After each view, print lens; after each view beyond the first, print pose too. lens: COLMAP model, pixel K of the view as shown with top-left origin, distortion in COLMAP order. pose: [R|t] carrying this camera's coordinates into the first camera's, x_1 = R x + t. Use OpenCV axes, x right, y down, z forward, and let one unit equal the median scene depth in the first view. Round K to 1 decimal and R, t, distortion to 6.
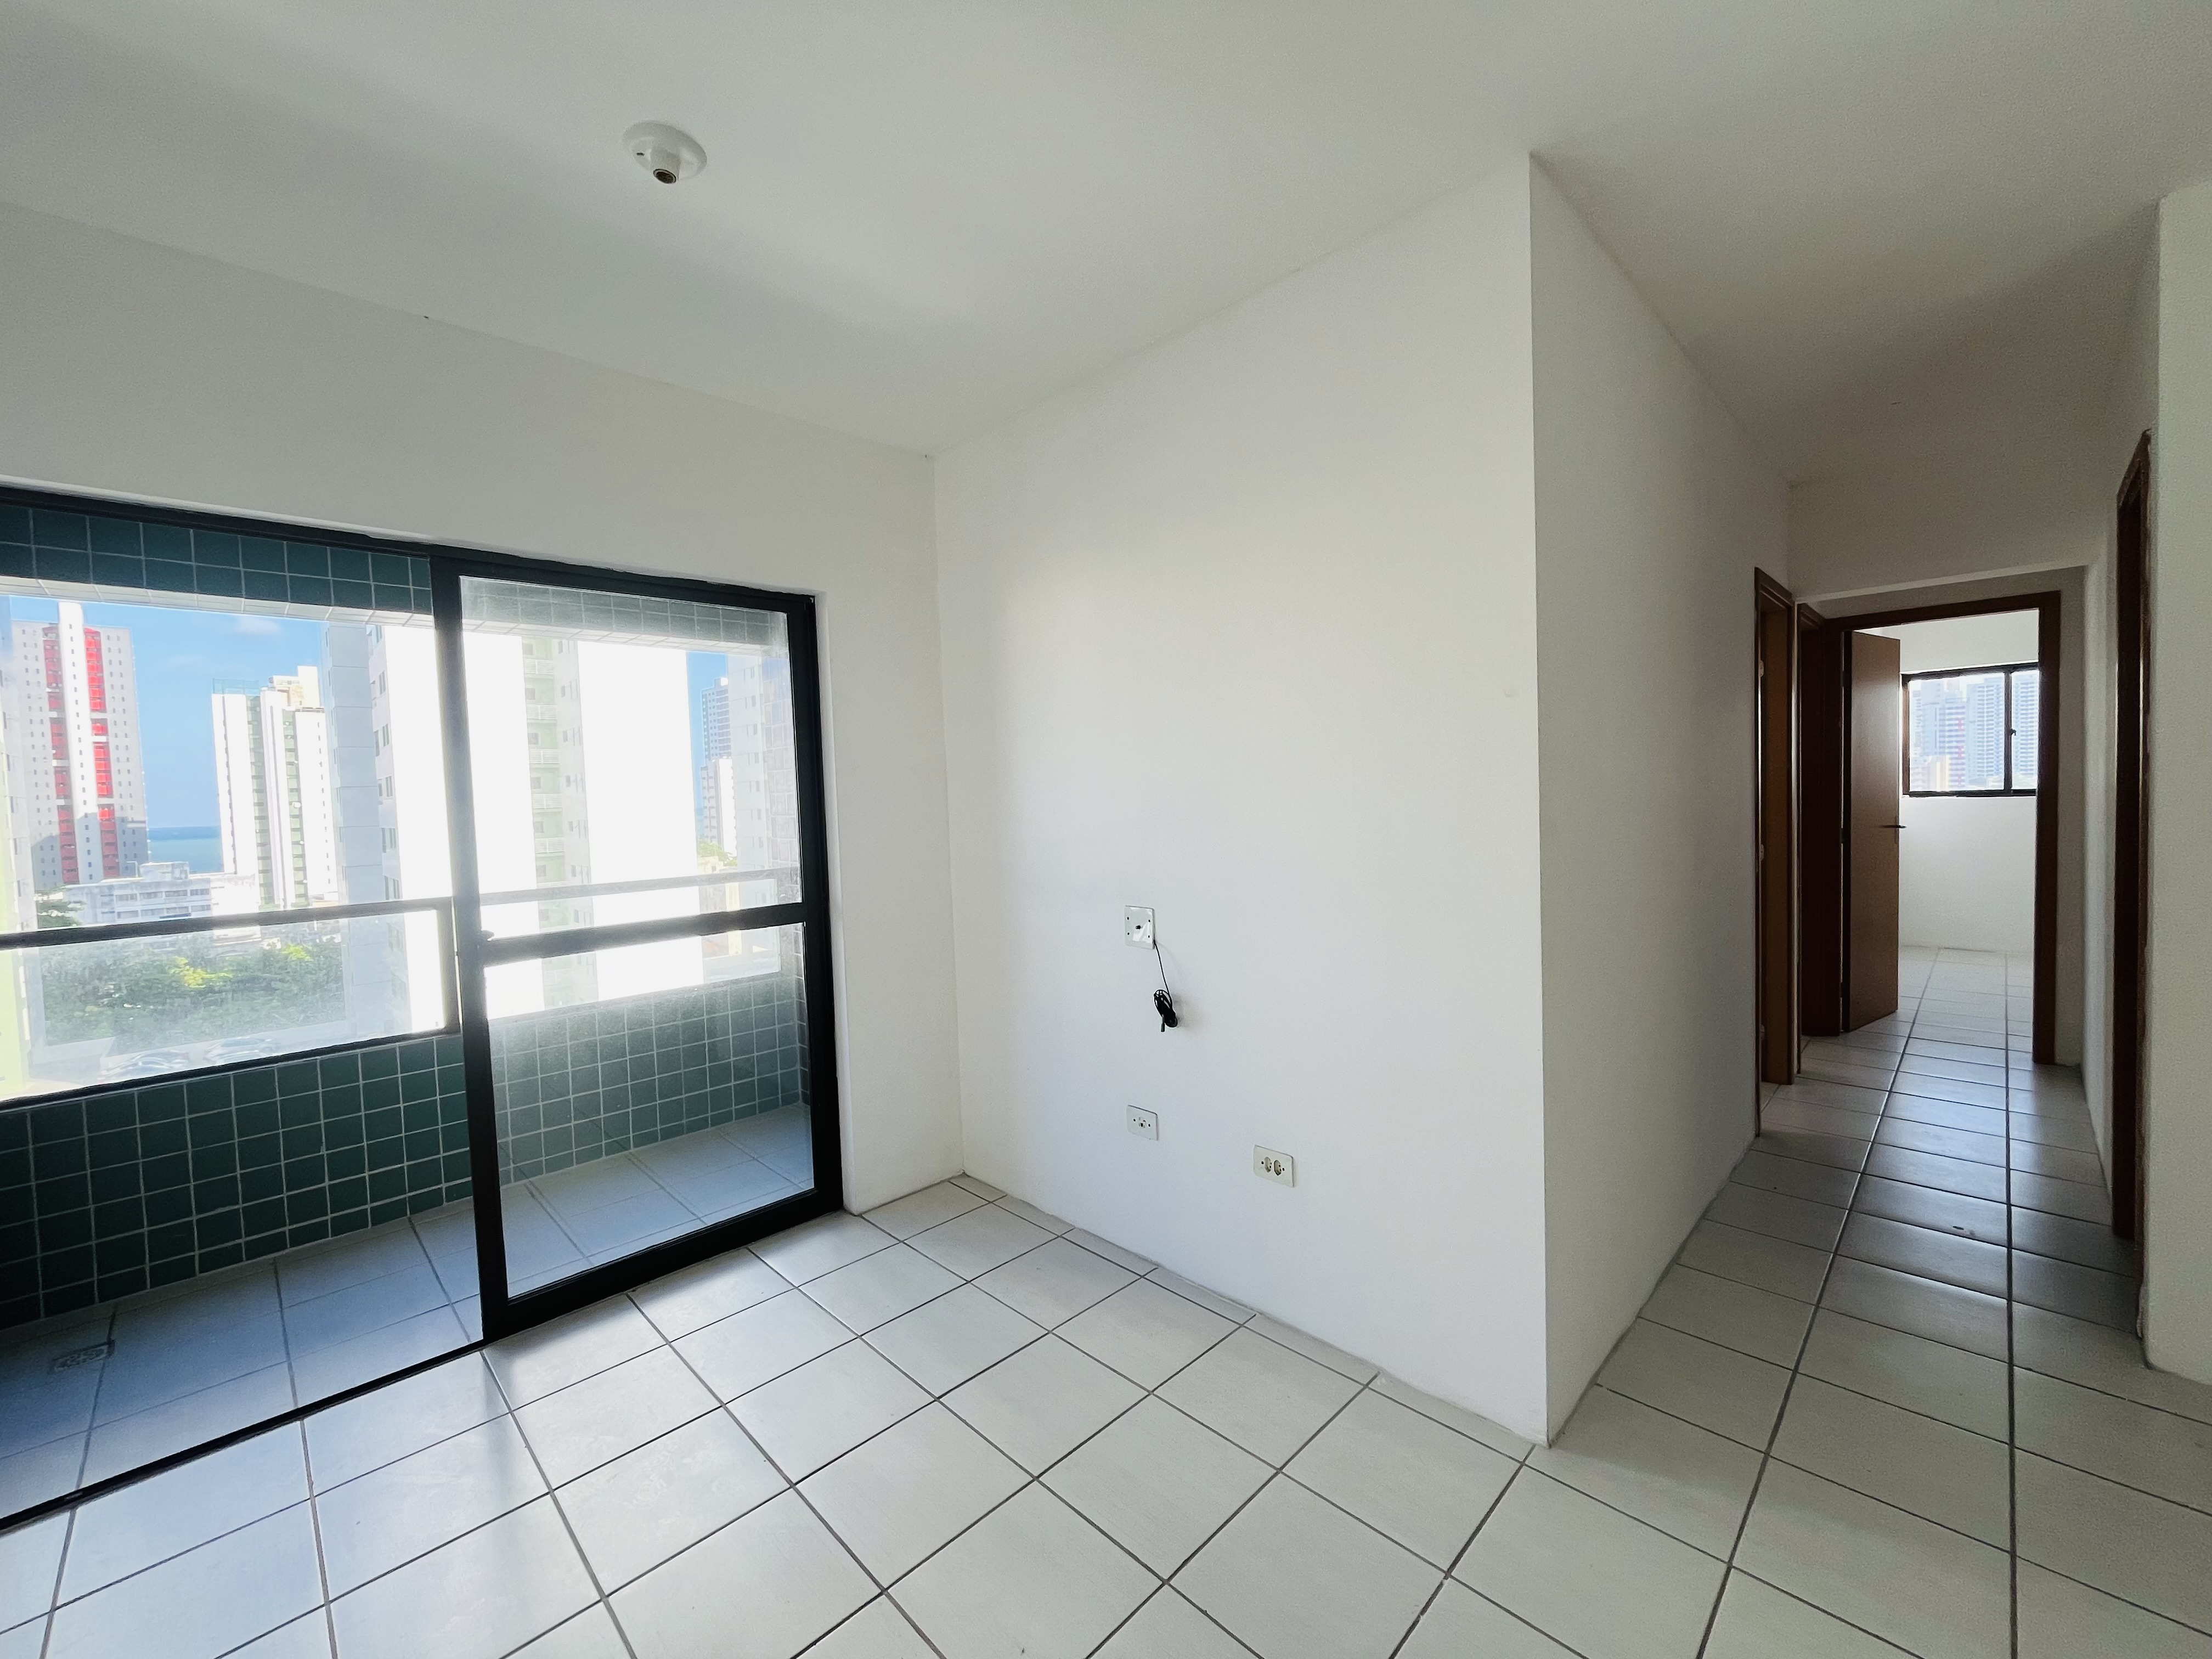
lens RADIAL K [[893.3, 0, 1098.4], [0, 893.3, 829.9], [0, 0, 1]] dist [-0.002825, -0.000392]
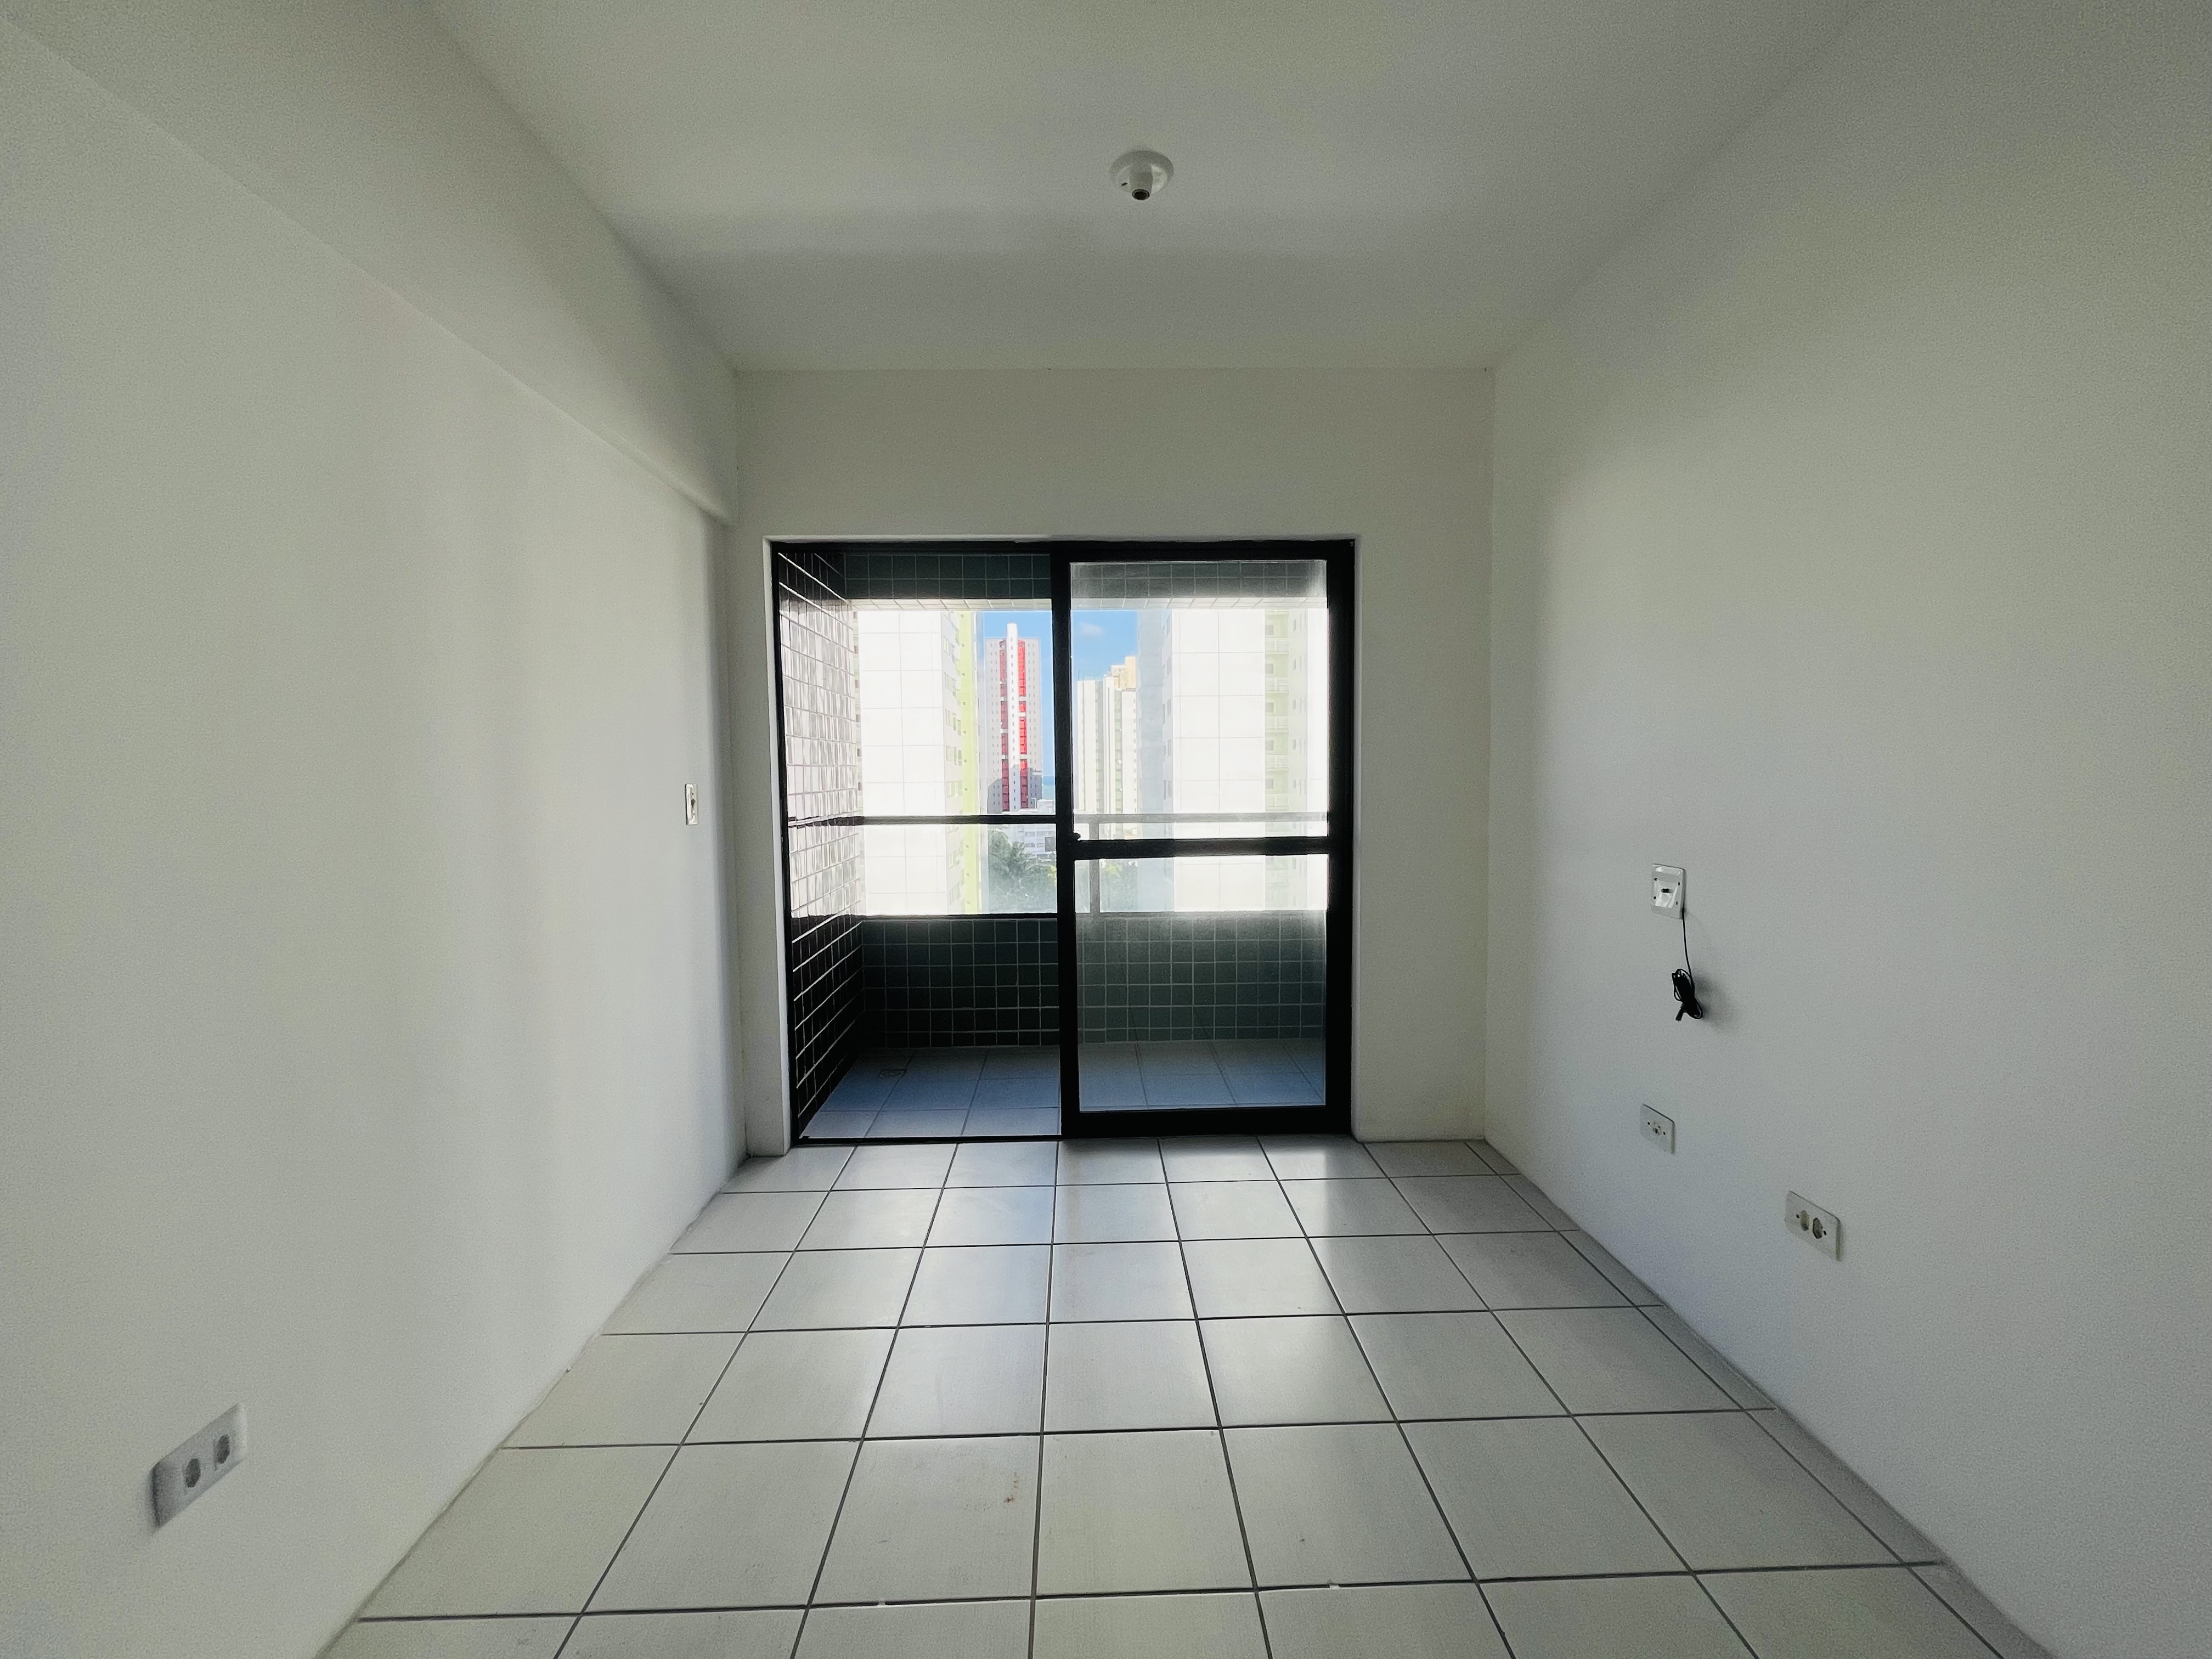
lens RADIAL K [[893.3, 0, 1103.2], [0, 893.3, 828.5], [0, 0, 1]] dist [-0.002825, -0.000392]
pose [[0.729871, 0.068980, -0.680095, 0.174154], [-0.043583, 0.997567, 0.054408, 0.024045], [0.682194, -0.010070, 0.731102, 0.043420]]
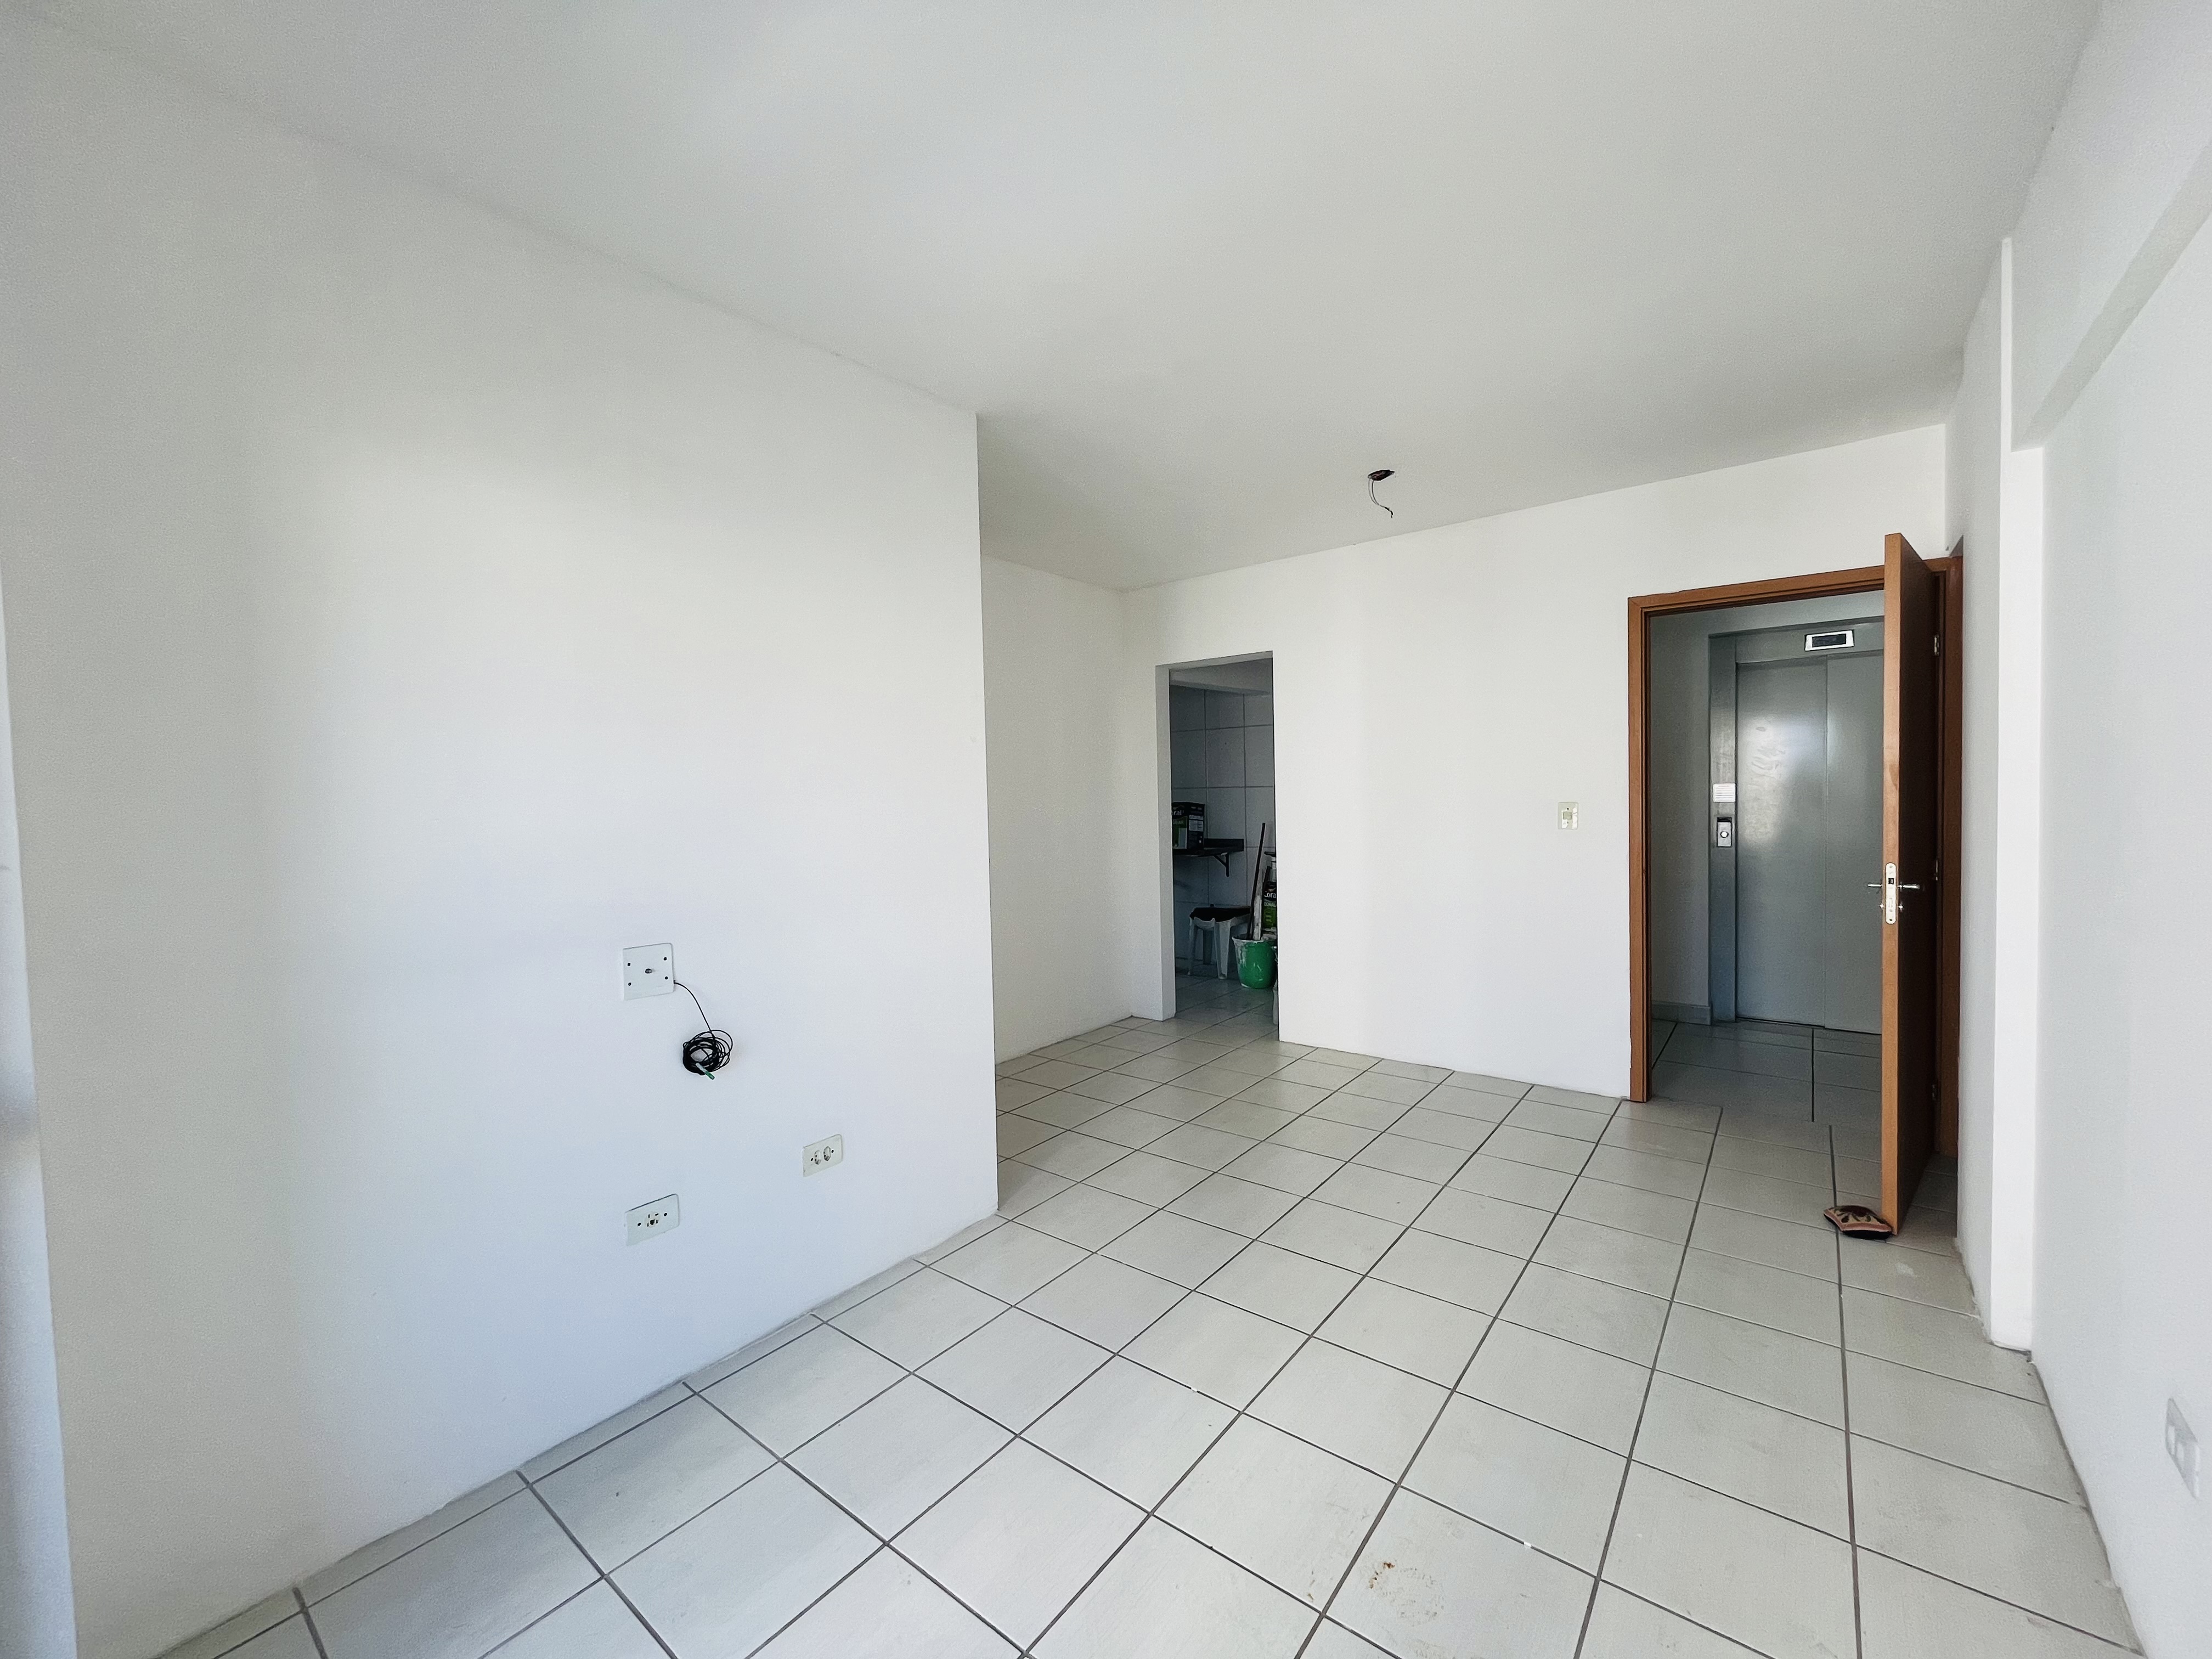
lens RADIAL K [[893.3, 0, 1096.8], [0, 893.3, 826.8], [0, 0, 1]] dist [-0.002825, -0.000392]
pose [[-0.111808, -0.006081, 0.993711, -0.627458], [0.069463, 0.997487, 0.013920, -0.003591], [-0.991299, 0.070582, -0.111104, 0.540216]]
